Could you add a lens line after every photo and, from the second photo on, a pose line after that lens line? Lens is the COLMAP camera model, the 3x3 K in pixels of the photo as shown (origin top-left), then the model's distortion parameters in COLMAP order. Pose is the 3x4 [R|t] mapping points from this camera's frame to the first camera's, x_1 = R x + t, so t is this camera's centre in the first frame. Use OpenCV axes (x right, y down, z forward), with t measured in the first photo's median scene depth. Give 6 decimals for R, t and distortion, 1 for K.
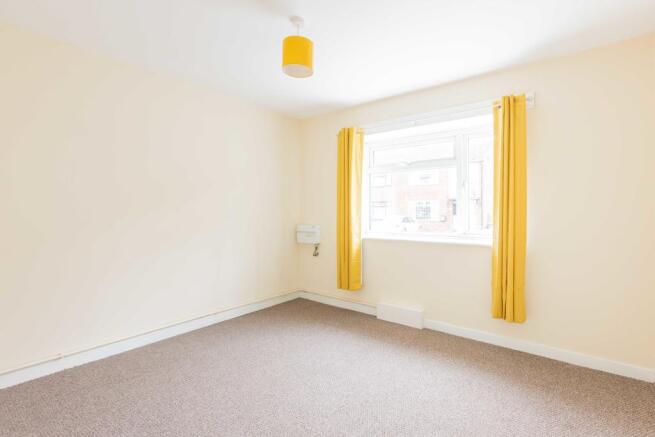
lens RADIAL K [[294.3, 0, 325.3], [0, 294.3, 214.4], [0, 0, 1]] dist [0.000150, -0.000006]
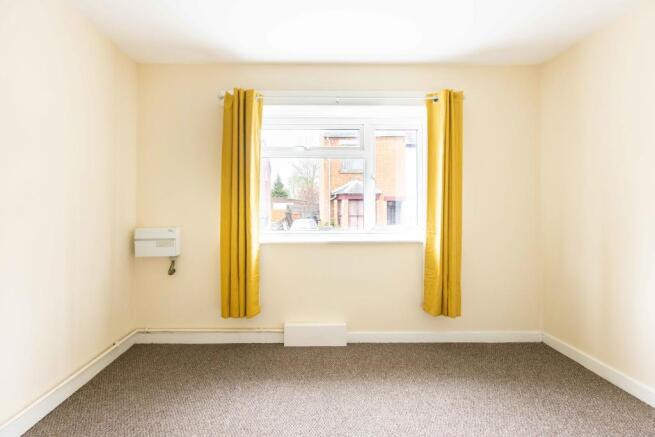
lens RADIAL K [[304.4, 0, 318.2], [0, 304.4, 200.6], [0, 0, 1]] dist [-0.001756, -0.000610]
pose [[0.783799, 0.003204, 0.621006, -0.239812], [0.013135, 0.999677, -0.021736, -0.006640], [-0.620876, 0.025194, 0.783504, 0.307015]]
